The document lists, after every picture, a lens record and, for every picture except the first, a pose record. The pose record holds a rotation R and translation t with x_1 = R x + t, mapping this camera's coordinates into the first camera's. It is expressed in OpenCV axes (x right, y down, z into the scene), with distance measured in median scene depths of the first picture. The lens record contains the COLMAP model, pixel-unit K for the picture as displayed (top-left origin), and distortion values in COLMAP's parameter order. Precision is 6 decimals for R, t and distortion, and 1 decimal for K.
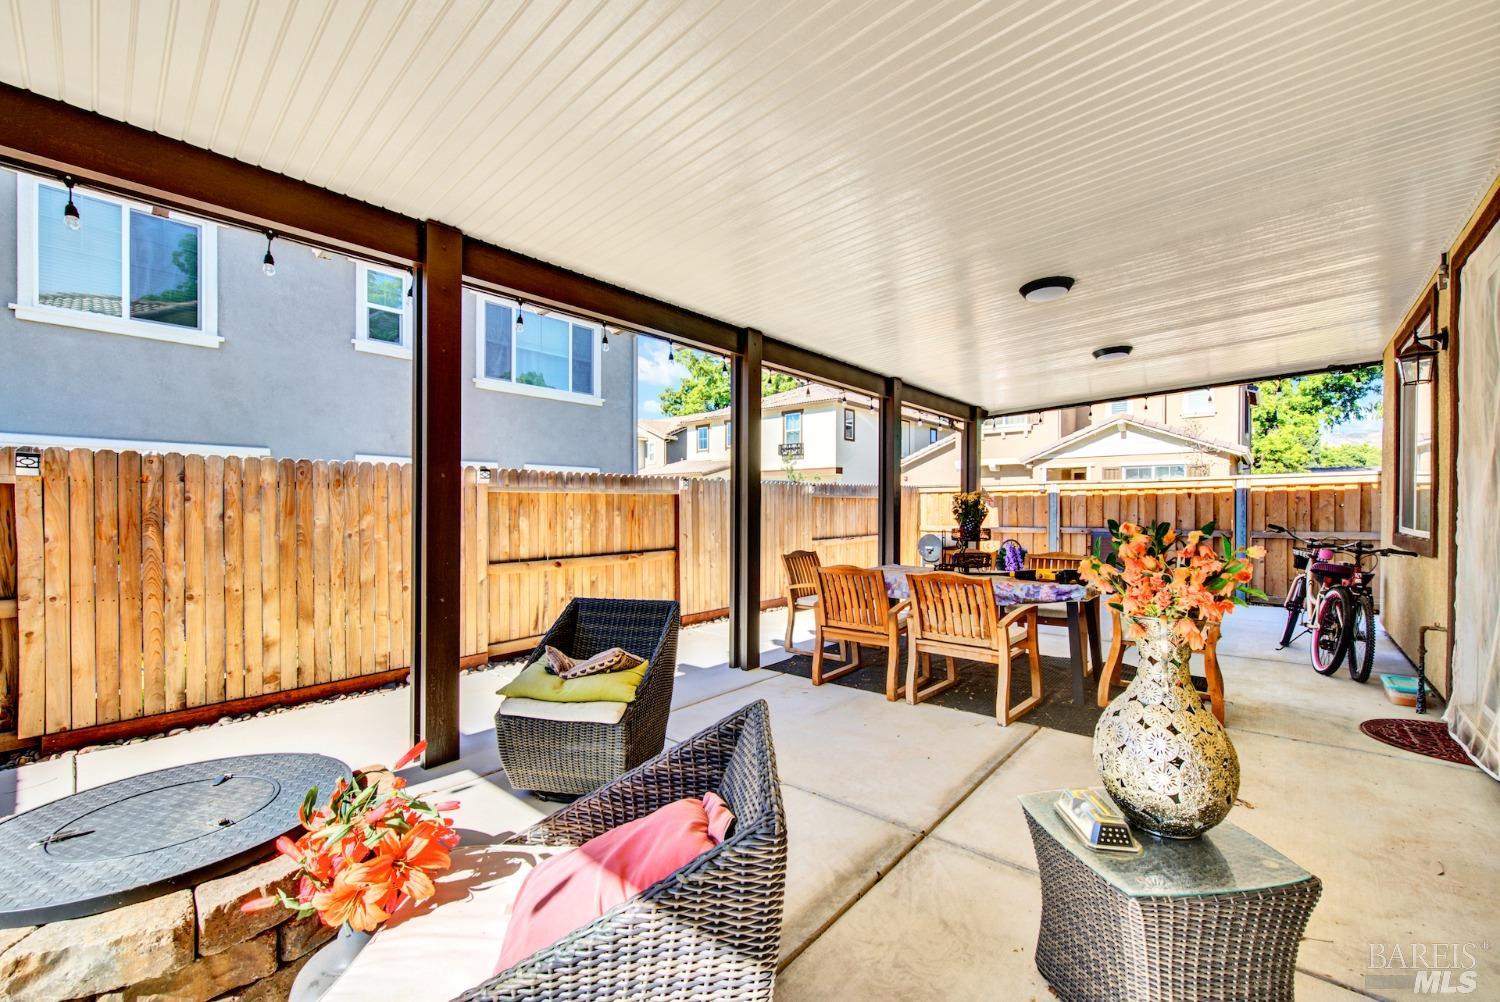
lens RADIAL K [[599.0, 0, 754.8], [0, 599.0, 508.4], [0, 0, 1]] dist [0.007297, -0.003366]
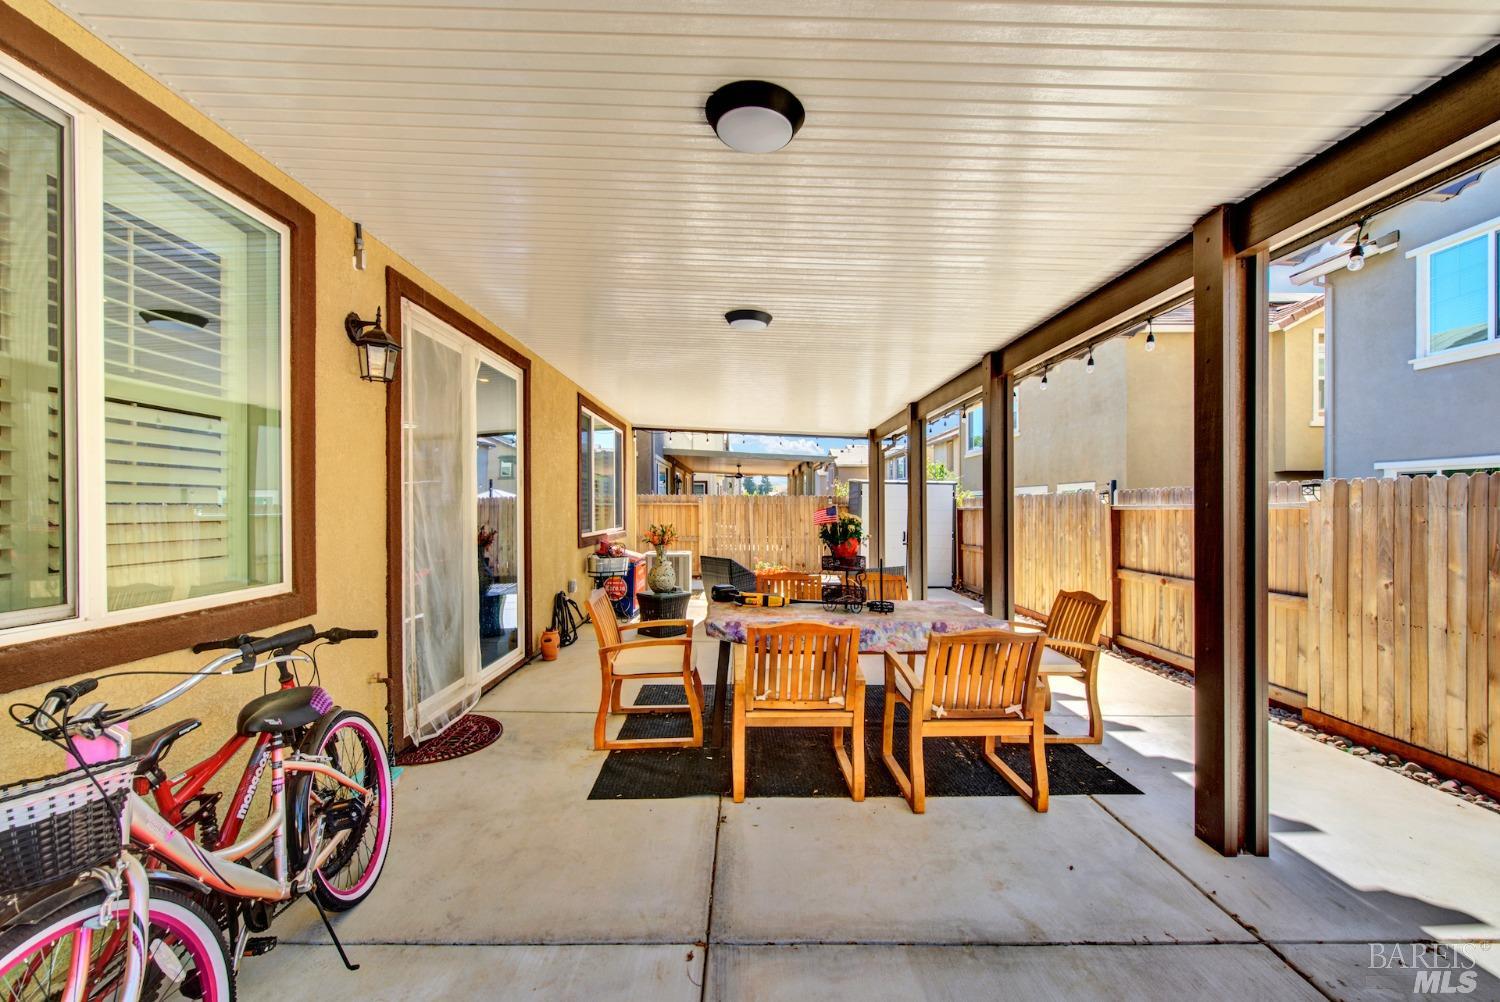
lens RADIAL K [[599.0, 0, 754.8], [0, 599.0, 508.4], [0, 0, 1]] dist [0.007297, -0.003366]
pose [[-0.741591, 0.000640, -0.670852, 1.054735], [-0.002097, 0.999992, 0.003272, -0.037457], [0.670849, 0.003833, -0.741584, 1.595903]]
